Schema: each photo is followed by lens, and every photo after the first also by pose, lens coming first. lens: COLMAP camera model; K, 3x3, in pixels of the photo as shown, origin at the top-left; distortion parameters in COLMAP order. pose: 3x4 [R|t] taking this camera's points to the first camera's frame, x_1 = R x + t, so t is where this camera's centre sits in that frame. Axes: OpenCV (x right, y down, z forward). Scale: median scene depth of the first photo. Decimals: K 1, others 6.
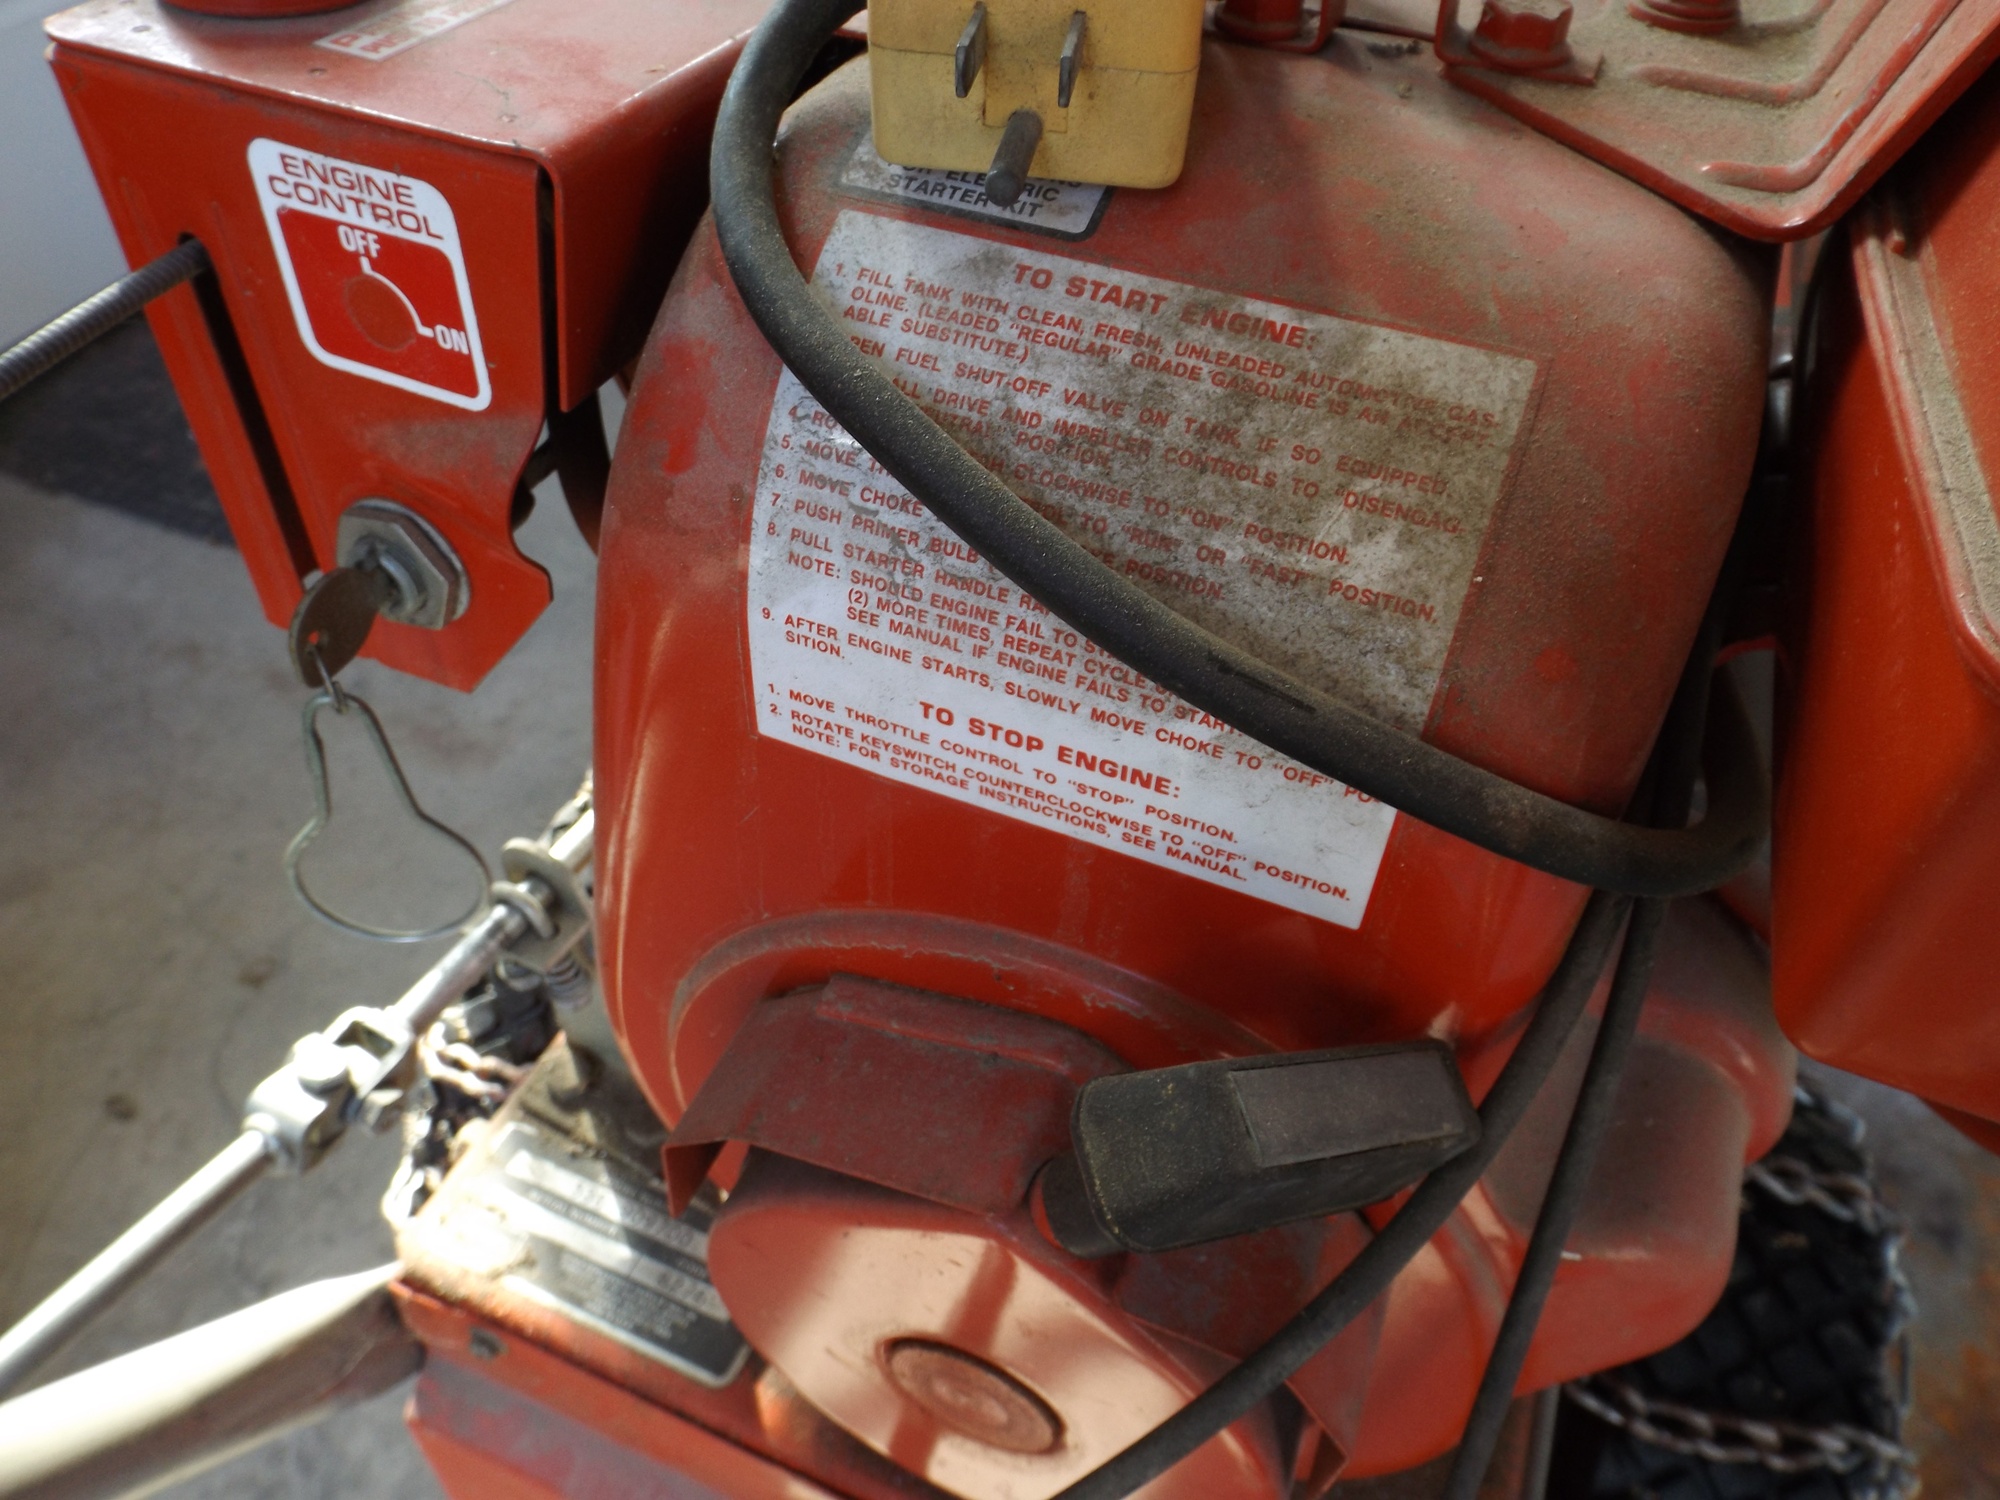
lens RADIAL K [[1494.4, 0, 1000.0], [0, 1494.4, 750.0], [0, 0, 1]] dist [0.002166, -0.001517]
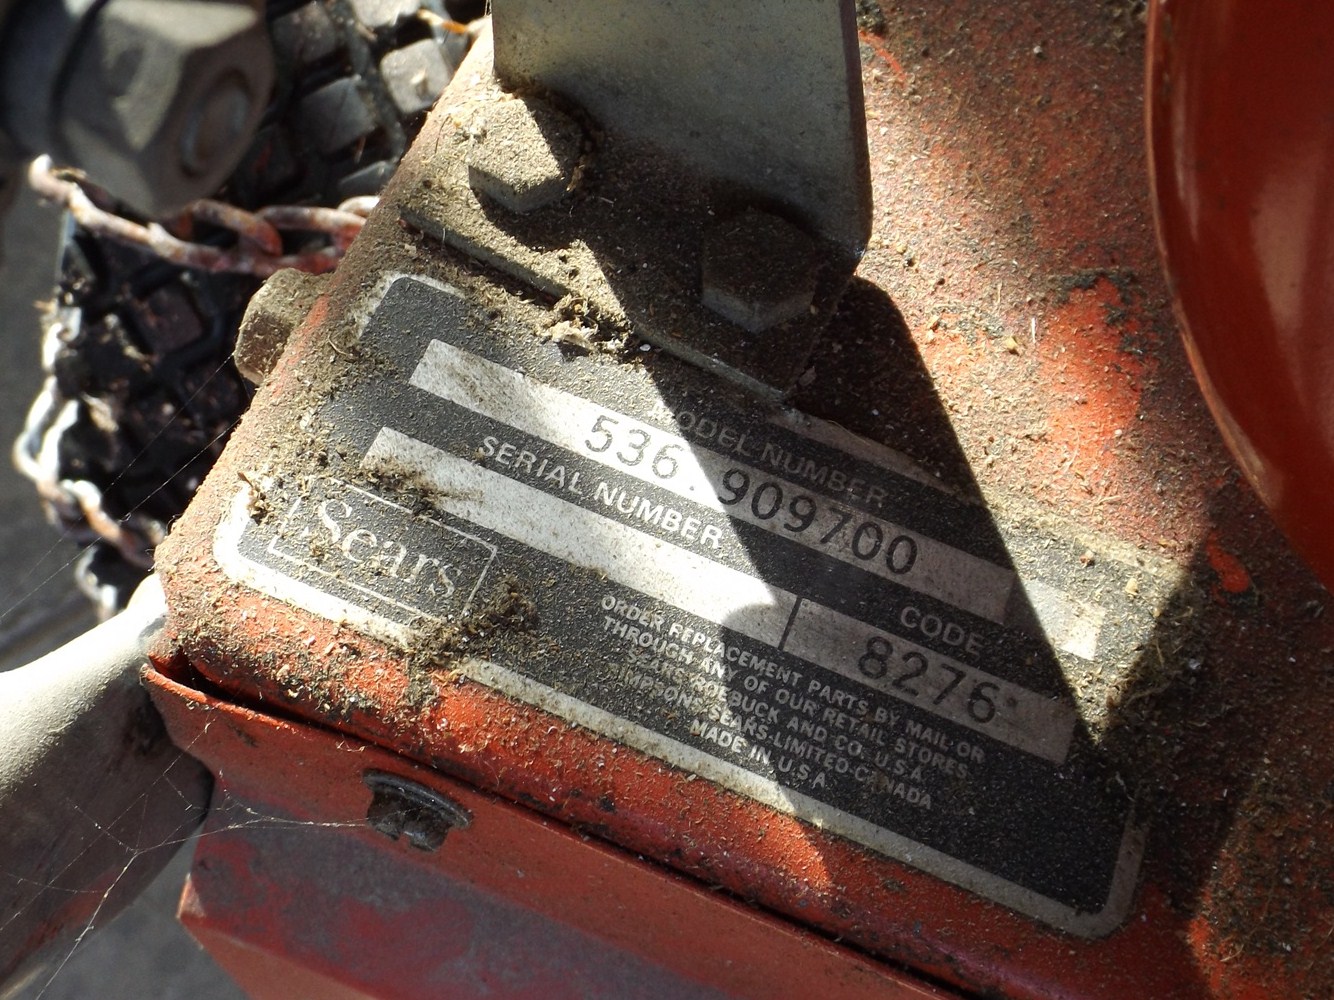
lens RADIAL K [[970.3, 0, 659.0], [0, 970.3, 509.4], [0, 0, 1]] dist [0.006863, -0.008198]
pose [[0.977737, 0.015132, 0.209289, -0.332487], [-0.091467, 0.928386, 0.360185, 0.227029], [-0.188851, -0.371309, 0.909101, 0.782317]]
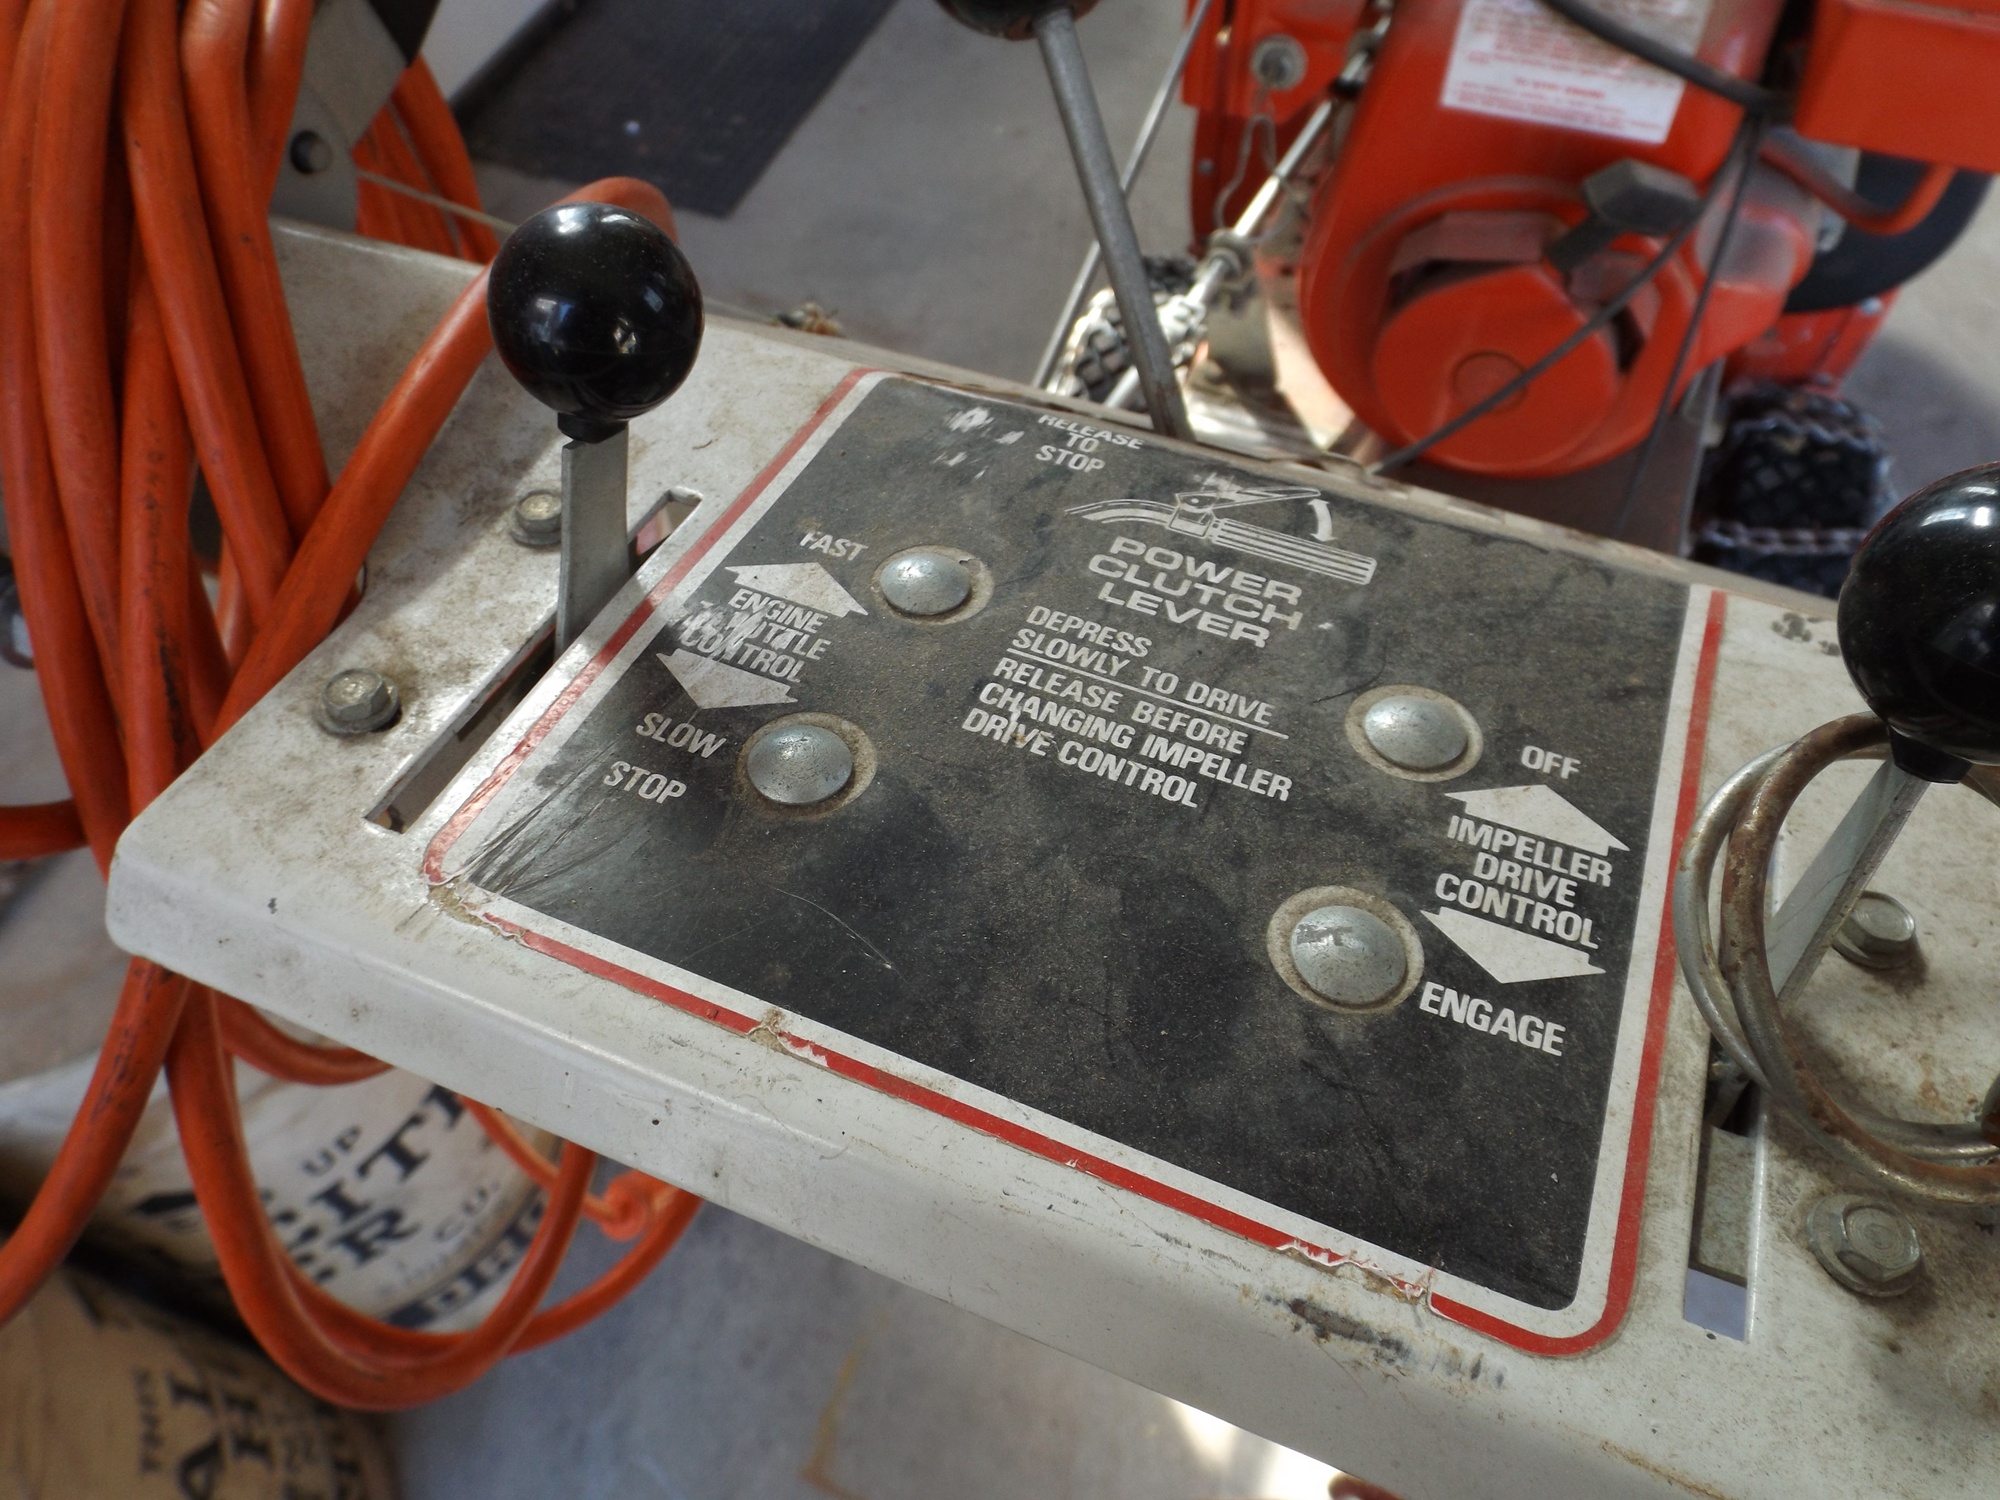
lens RADIAL K [[1454.7, 0, 987.9], [0, 1454.7, 764.1], [0, 0, 1]] dist [0.006863, -0.008198]
pose [[0.995910, -0.053375, -0.072900, -0.521121], [0.066946, 0.977777, 0.198671, 0.356582], [0.060675, -0.202739, 0.977351, -1.189671]]
